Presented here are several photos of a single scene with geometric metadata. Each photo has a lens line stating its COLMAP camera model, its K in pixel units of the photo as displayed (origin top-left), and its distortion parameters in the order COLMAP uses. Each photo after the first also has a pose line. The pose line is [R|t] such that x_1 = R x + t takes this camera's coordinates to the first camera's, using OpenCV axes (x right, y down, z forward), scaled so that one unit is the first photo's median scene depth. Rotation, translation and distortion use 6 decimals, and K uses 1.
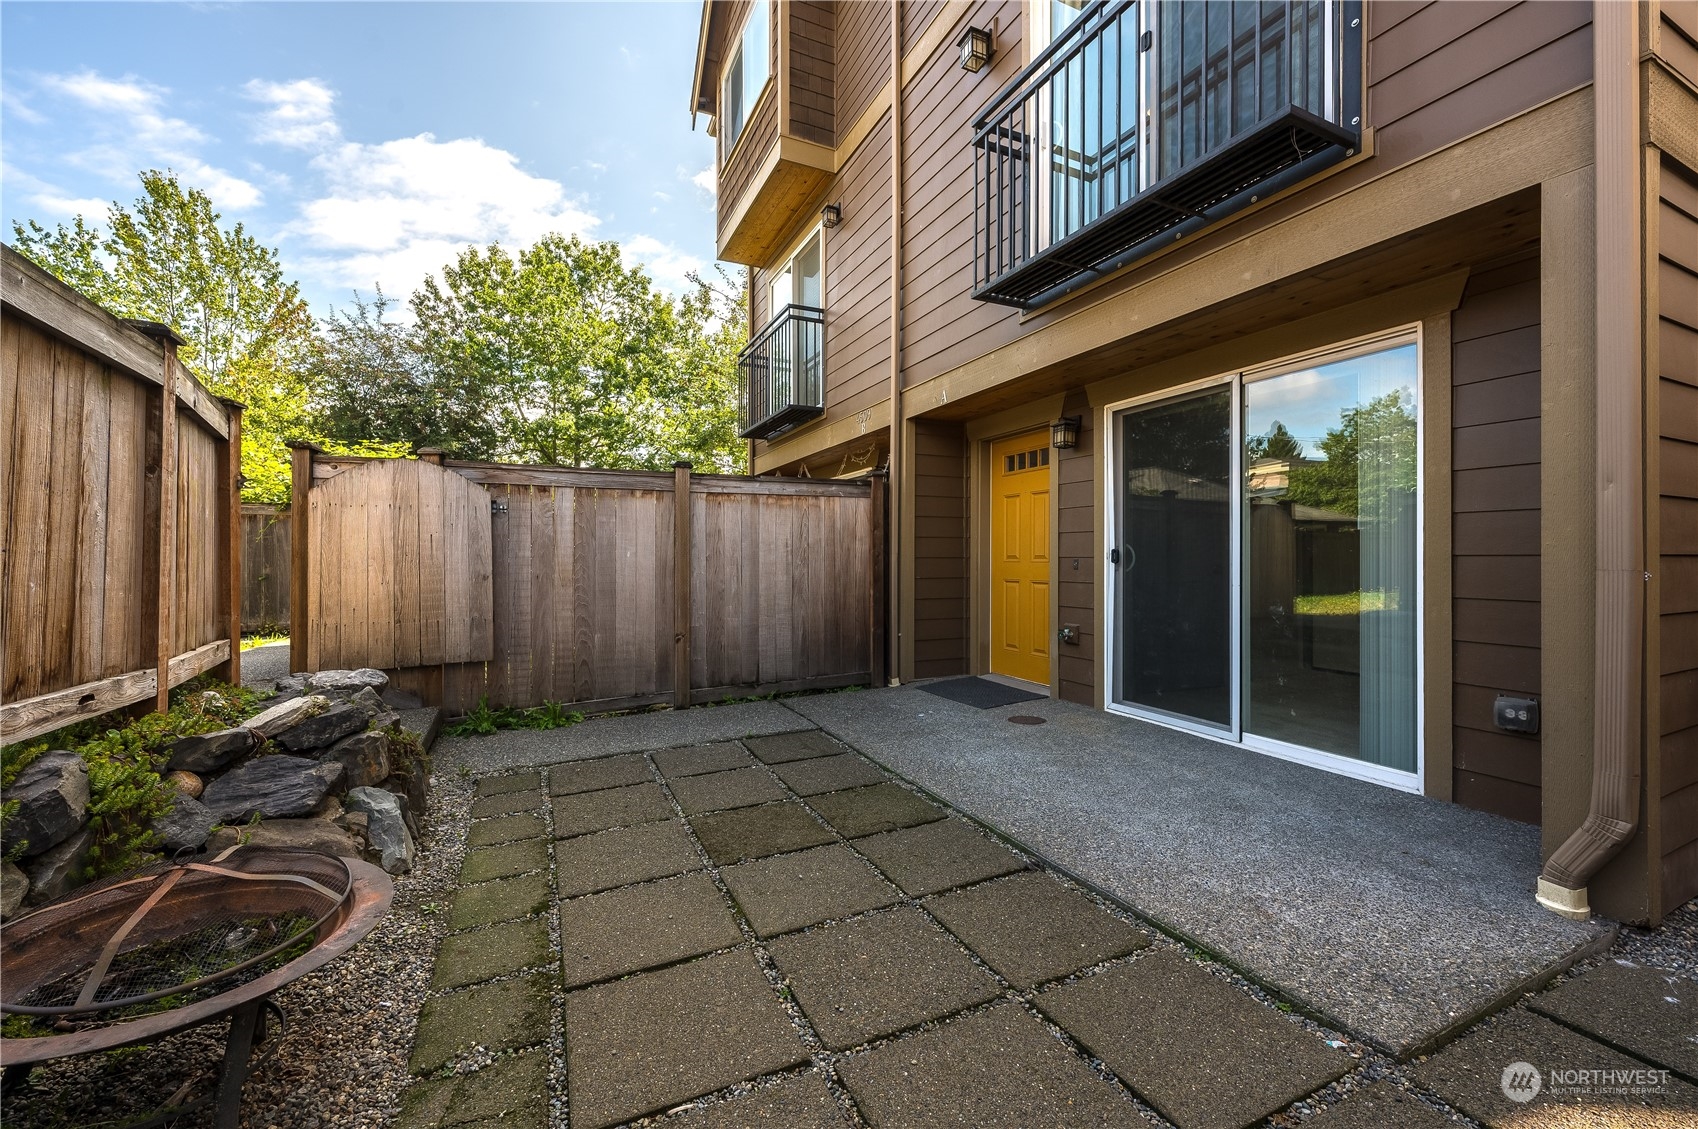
lens RADIAL K [[675.2, 0, 852.5], [0, 675.2, 562.5], [0, 0, 1]] dist [-0.000871, -0.000262]
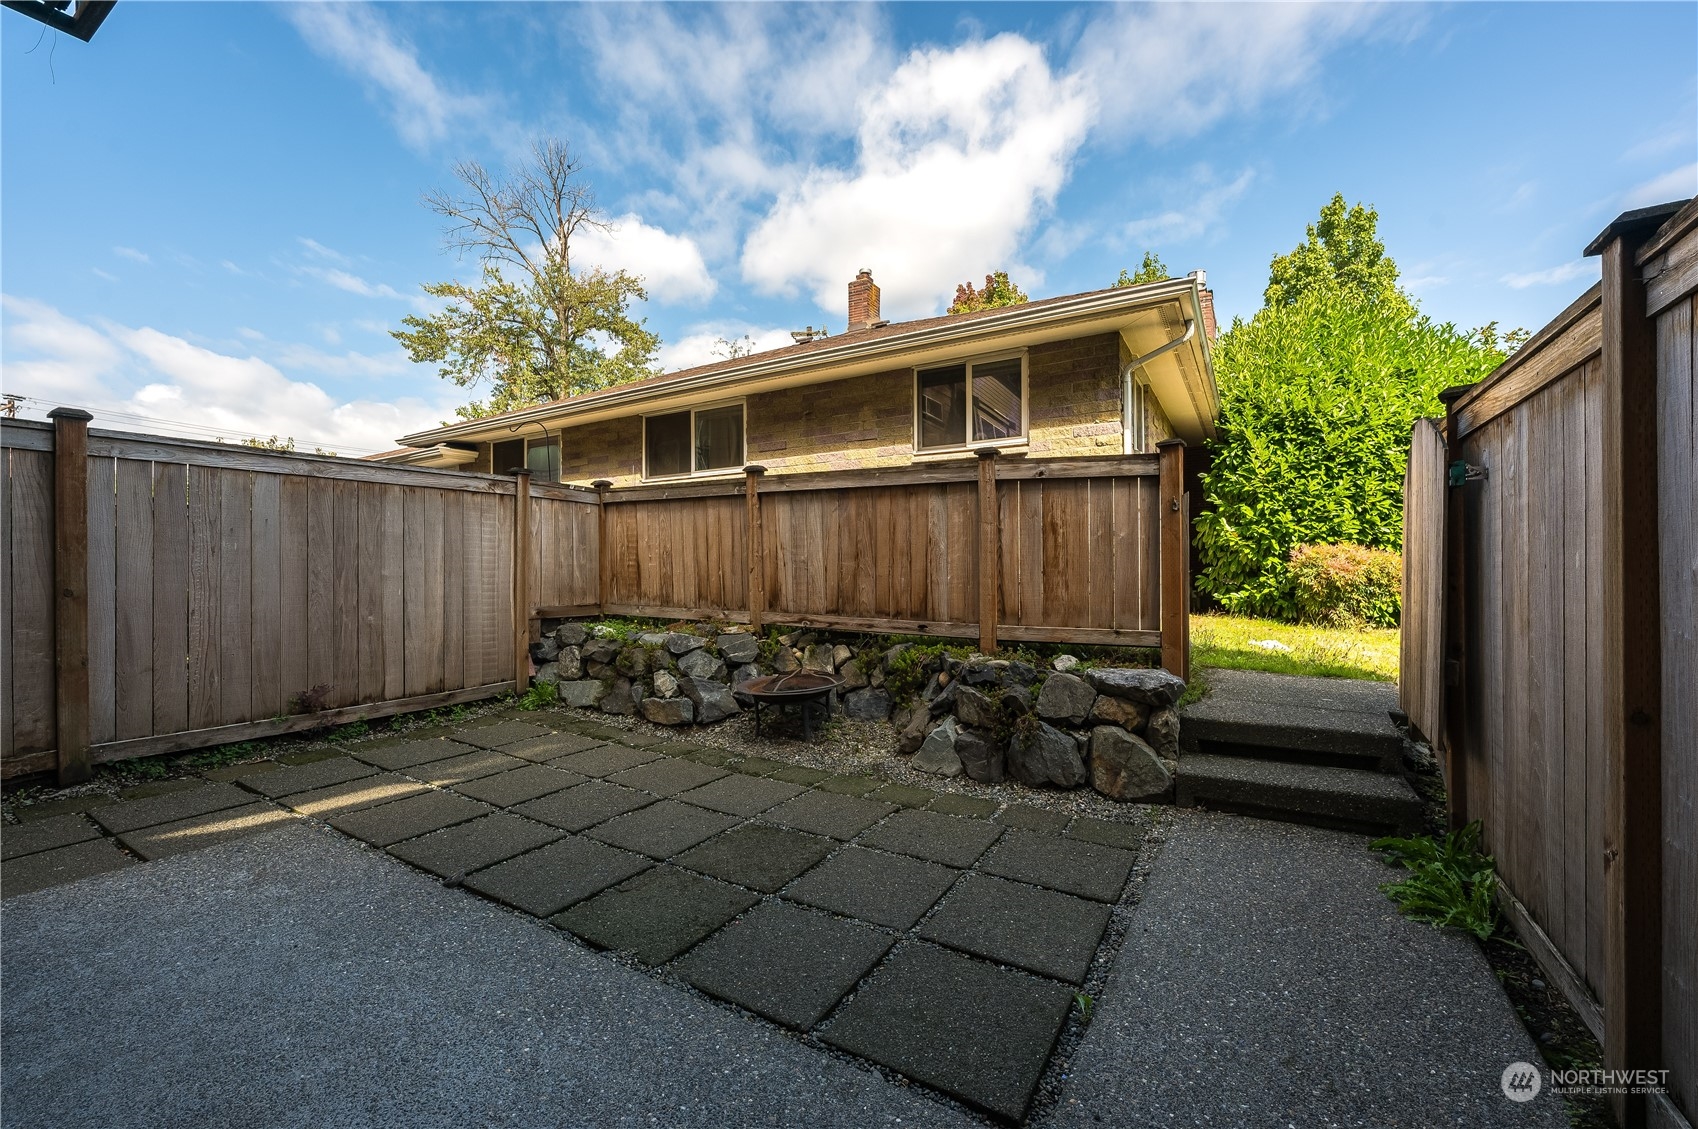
lens RADIAL K [[675.2, 0, 852.5], [0, 675.2, 562.5], [0, 0, 1]] dist [-0.000871, -0.000262]
pose [[-0.832597, 0.000853, -0.553879, 0.284943], [0.002016, 0.999997, -0.001492, -0.023509], [0.553876, -0.002359, -0.832596, 1.852058]]
